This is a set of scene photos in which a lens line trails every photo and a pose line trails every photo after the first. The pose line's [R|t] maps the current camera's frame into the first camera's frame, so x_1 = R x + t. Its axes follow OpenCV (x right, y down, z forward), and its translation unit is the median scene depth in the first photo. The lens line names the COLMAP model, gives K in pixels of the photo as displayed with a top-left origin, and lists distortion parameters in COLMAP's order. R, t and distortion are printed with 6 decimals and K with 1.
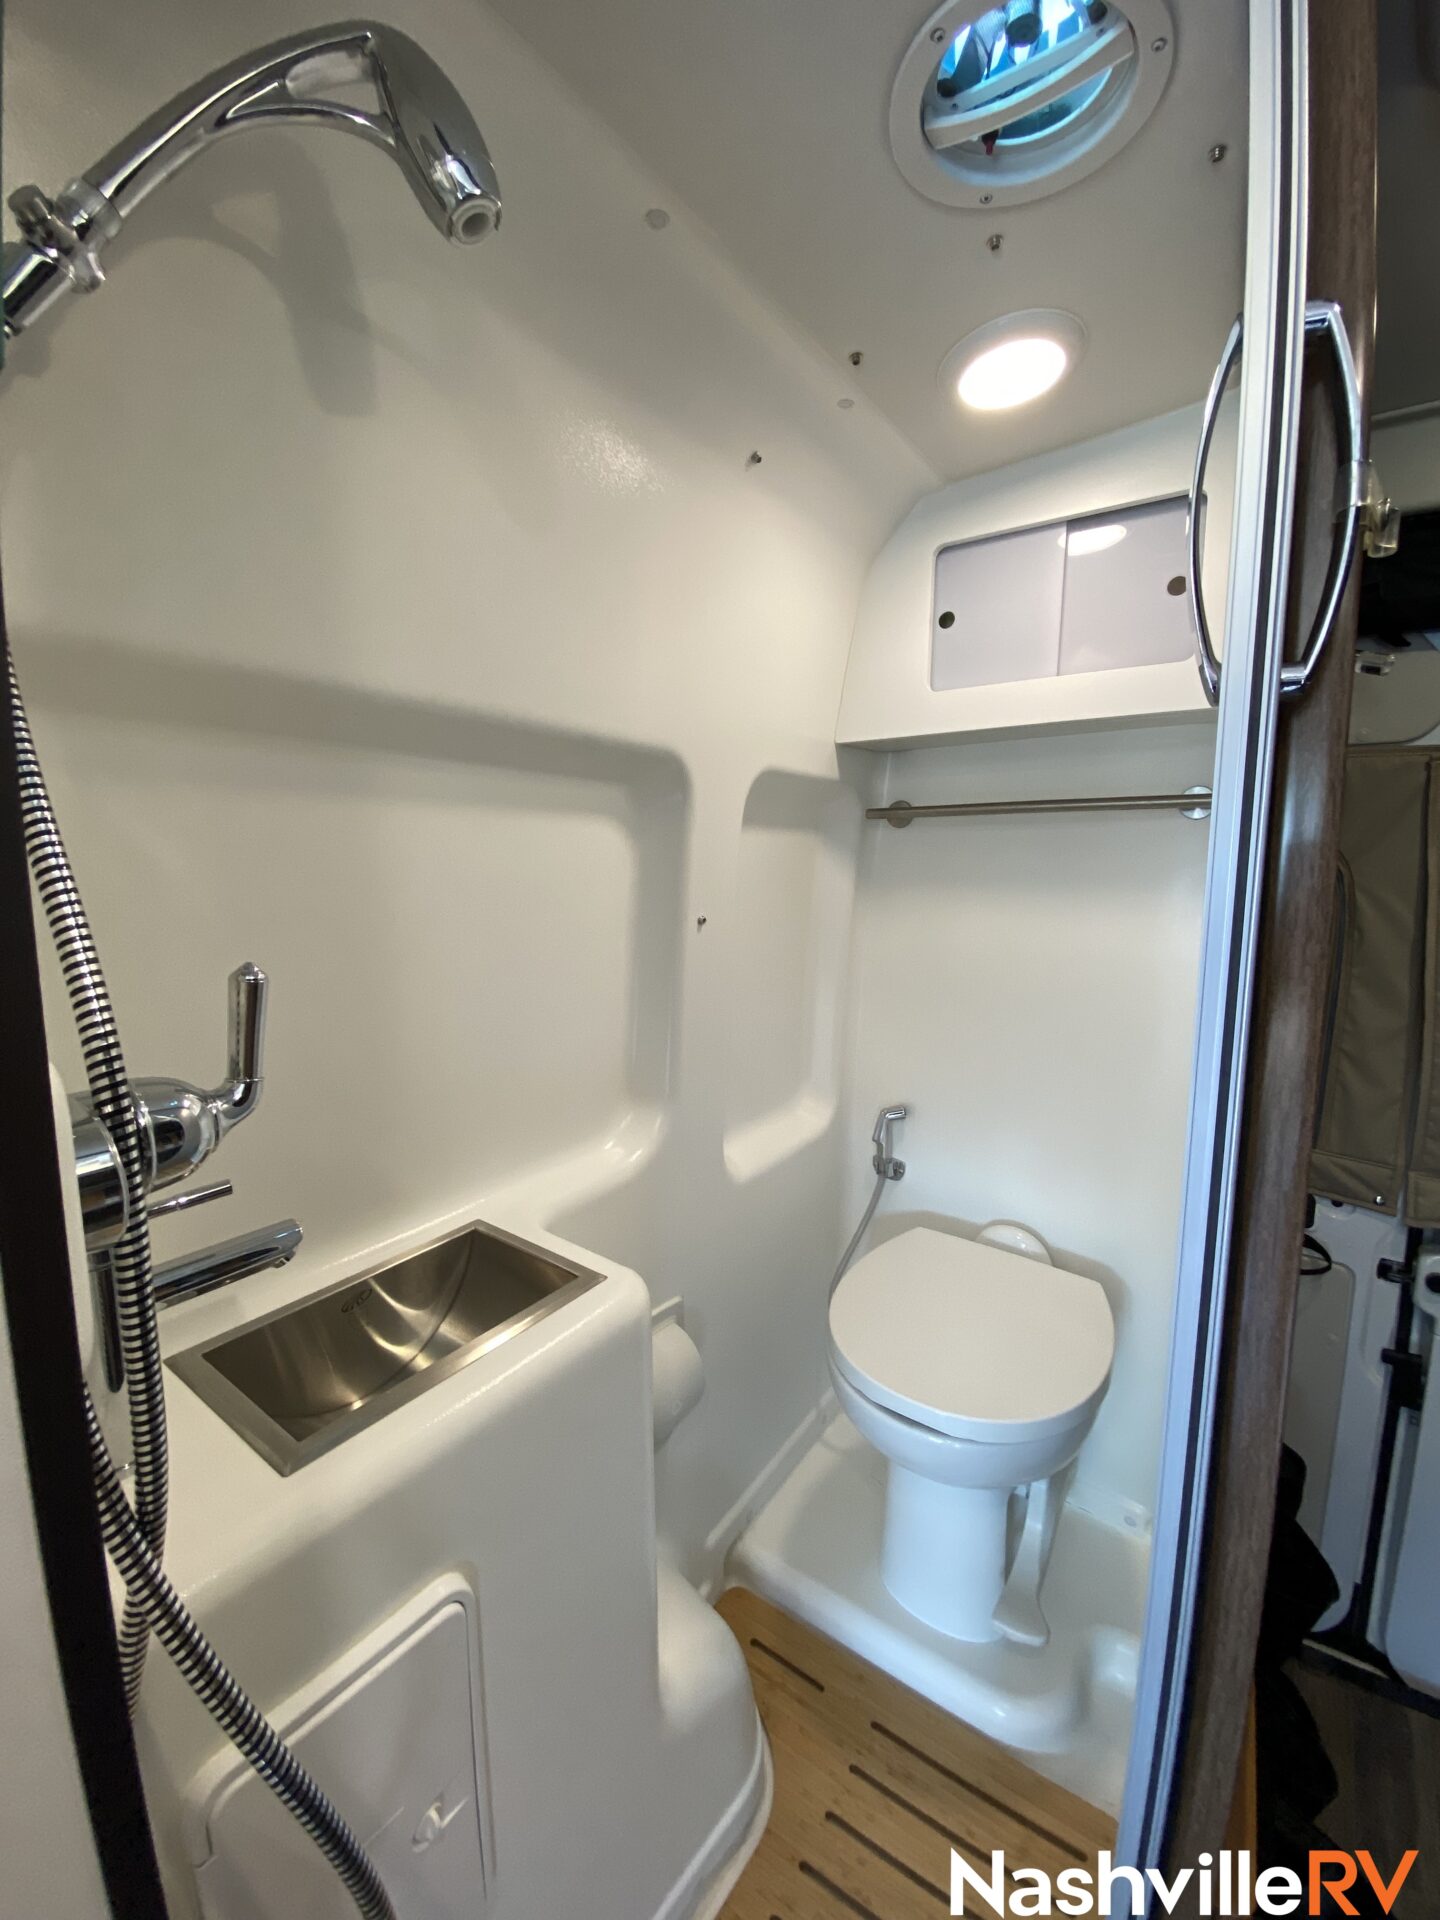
lens RADIAL K [[779.6, 0, 714.1], [0, 779.6, 955.9], [0, 0, 1]] dist [0.038681, -0.031369]
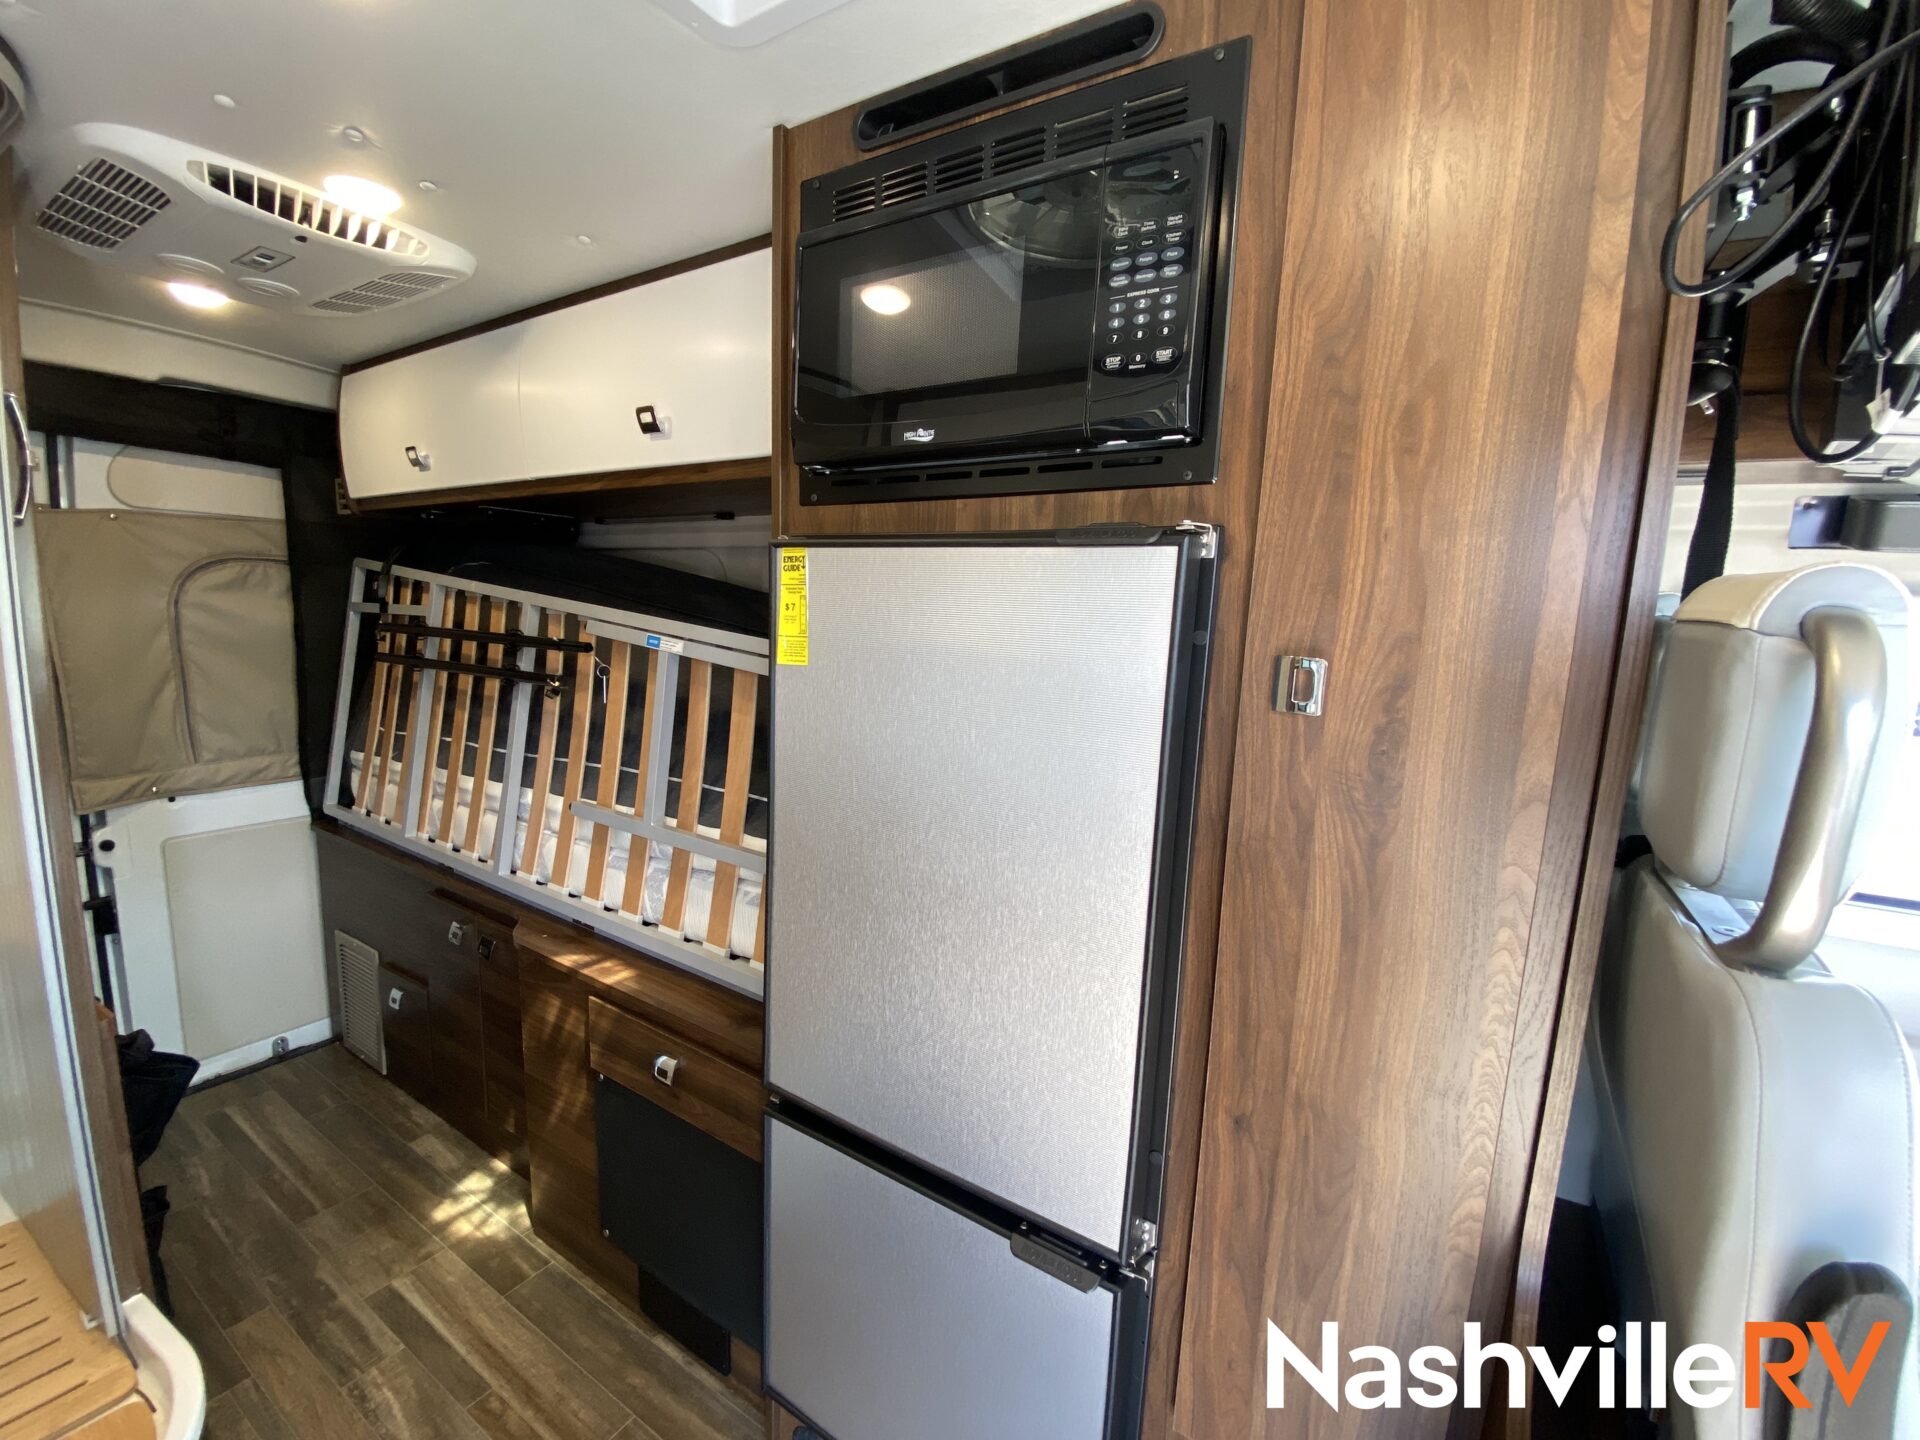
lens RADIAL K [[776.8, 0, 972.4], [0, 776.8, 716.5], [0, 0, 1]] dist [0.016465, -0.018651]
pose [[-0.070956, -0.136302, 0.988123, -0.707193], [0.084515, 0.986236, 0.142111, 0.078355], [-0.993893, 0.093595, -0.058460, -0.678236]]
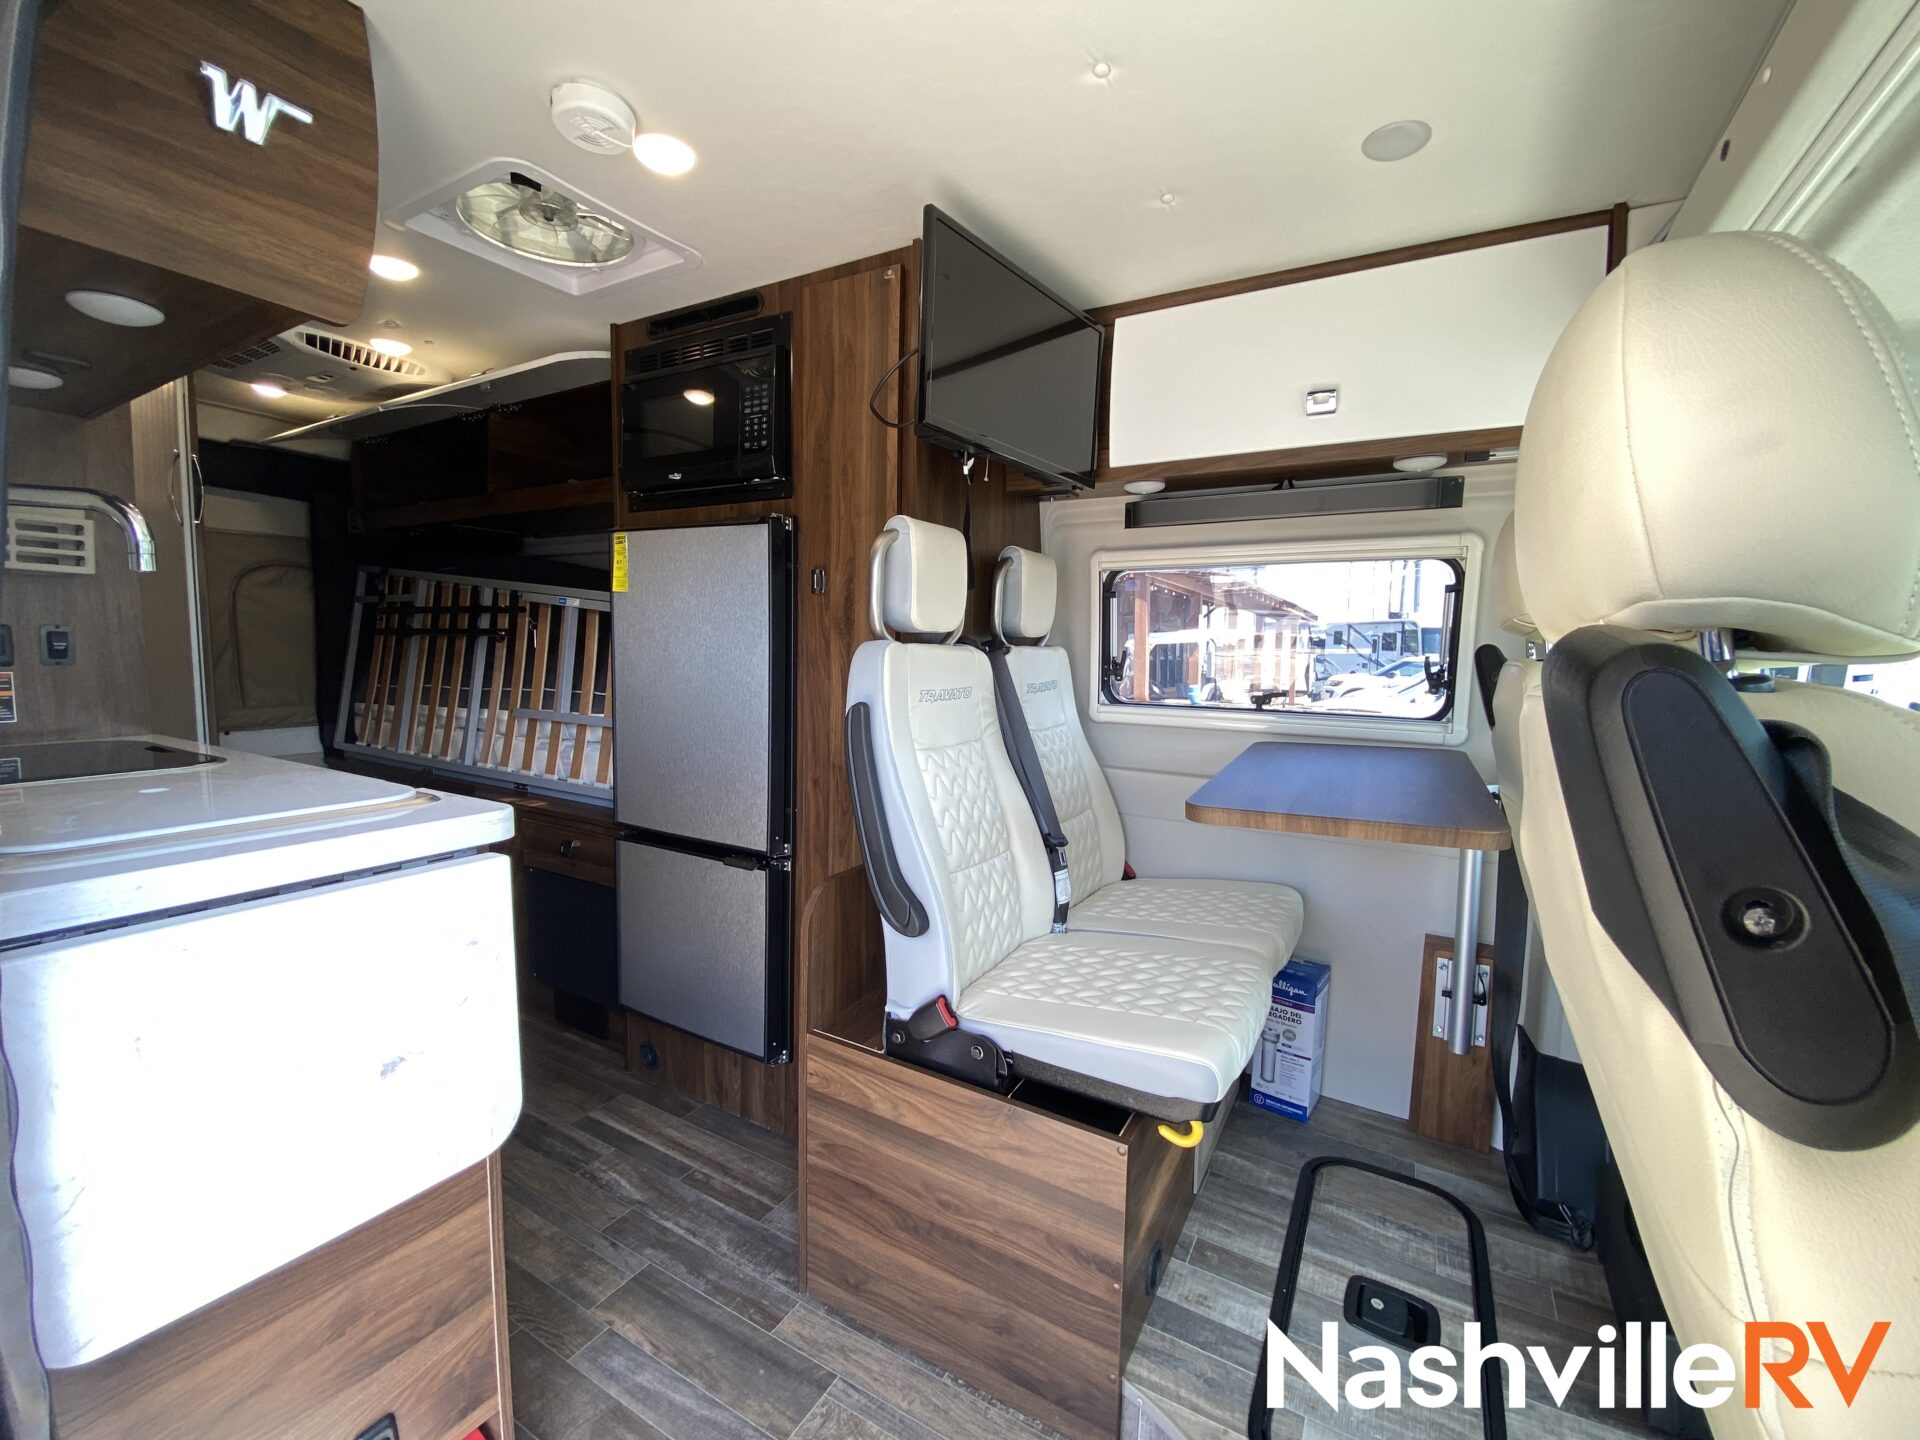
lens RADIAL K [[779.6, 0, 956.7], [0, 779.6, 714.8], [0, 0, 1]] dist [0.038681, -0.031369]
pose [[-0.093313, -0.092146, 0.991364, -1.521673], [0.101542, 0.989635, 0.101544, 0.267873], [-0.990445, 0.110140, -0.082990, -1.042029]]
